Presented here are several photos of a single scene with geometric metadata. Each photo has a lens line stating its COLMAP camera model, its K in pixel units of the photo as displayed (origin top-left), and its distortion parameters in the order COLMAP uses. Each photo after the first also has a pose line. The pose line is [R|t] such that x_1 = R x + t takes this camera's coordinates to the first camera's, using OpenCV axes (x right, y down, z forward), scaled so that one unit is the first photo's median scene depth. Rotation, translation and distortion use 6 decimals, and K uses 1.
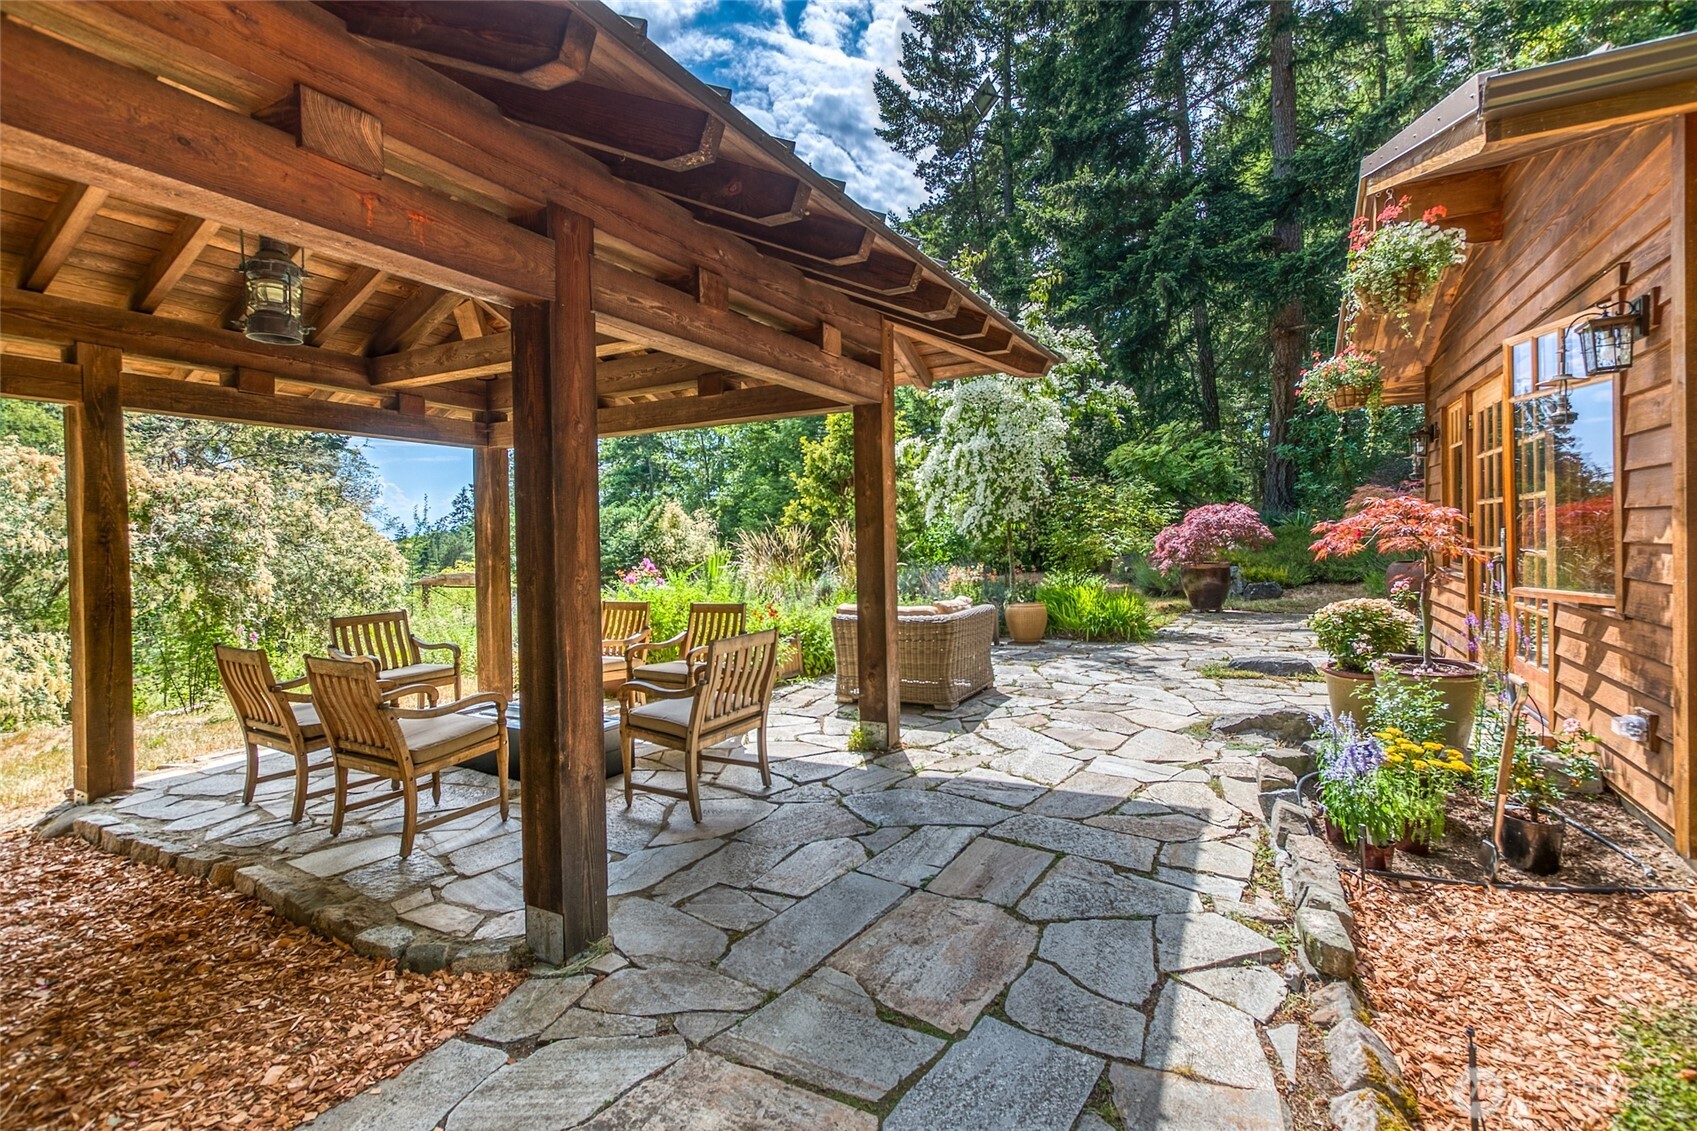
lens RADIAL K [[808.5, 0, 850.4], [0, 808.5, 554.3], [0, 0, 1]] dist [0.012352, 0.000544]
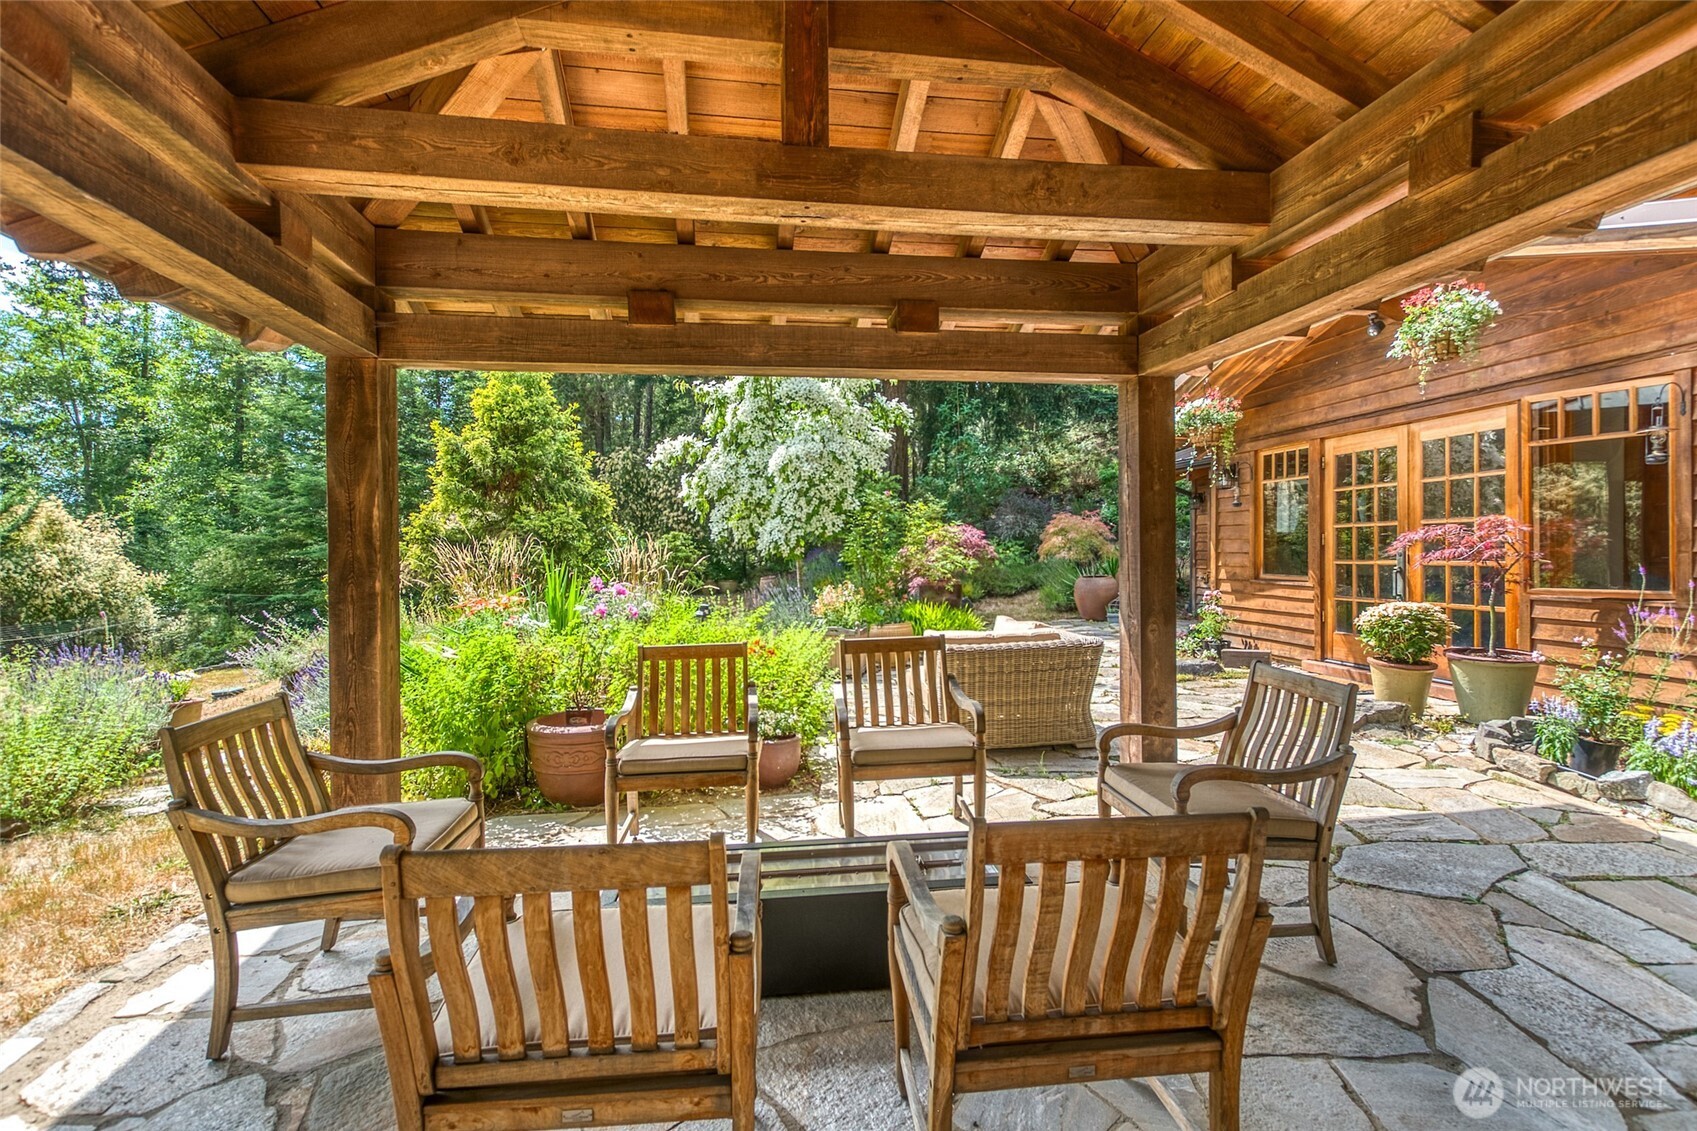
lens RADIAL K [[808.5, 0, 848.5], [0, 808.5, 556.2], [0, 0, 1]] dist [0.012352, 0.000544]
pose [[0.782619, 0.004003, 0.622488, -0.310006], [0.011550, 0.999714, -0.020949, 0.001200], [-0.622394, 0.023585, 0.782349, 0.240071]]
